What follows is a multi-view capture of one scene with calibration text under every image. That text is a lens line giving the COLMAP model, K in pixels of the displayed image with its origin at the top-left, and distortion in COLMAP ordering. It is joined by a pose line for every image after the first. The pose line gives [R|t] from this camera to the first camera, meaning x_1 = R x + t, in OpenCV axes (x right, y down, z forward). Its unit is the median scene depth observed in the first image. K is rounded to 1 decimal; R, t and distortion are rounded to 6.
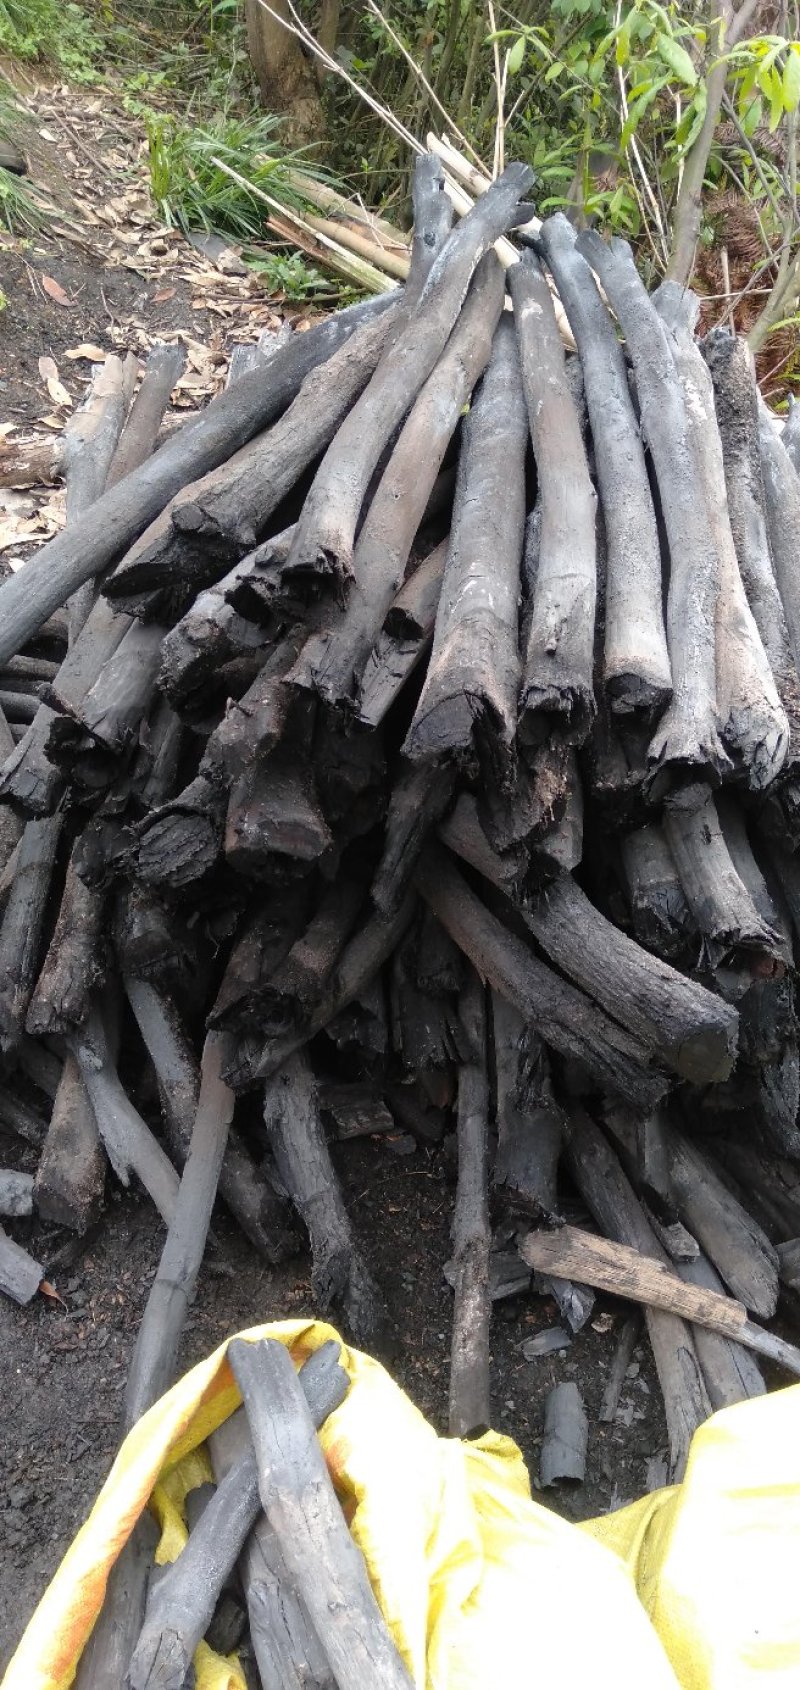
lens RADIAL K [[1268.0, 0, 403.7], [0, 1268.0, 819.2], [0, 0, 1]] dist [0.047209, -0.042798]
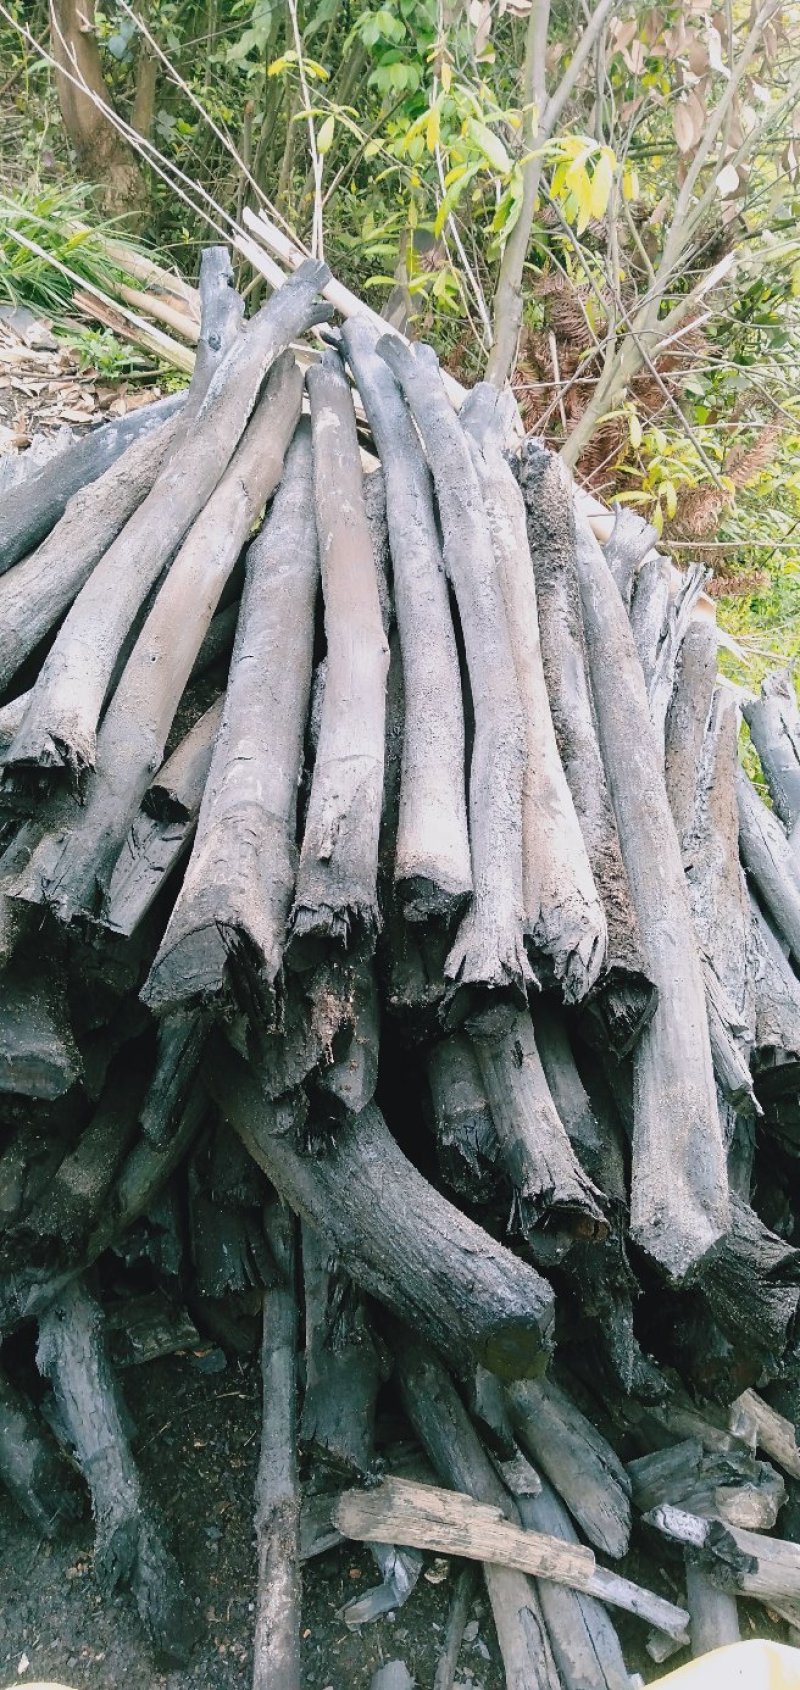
lens RADIAL K [[1268.0, 0, 403.7], [0, 1268.0, 819.2], [0, 0, 1]] dist [0.047209, -0.042798]
pose [[0.994829, -0.029076, 0.097318, 0.065169], [0.032239, 0.998997, -0.031087, -0.097912], [-0.096316, 0.034064, 0.994768, 0.115637]]
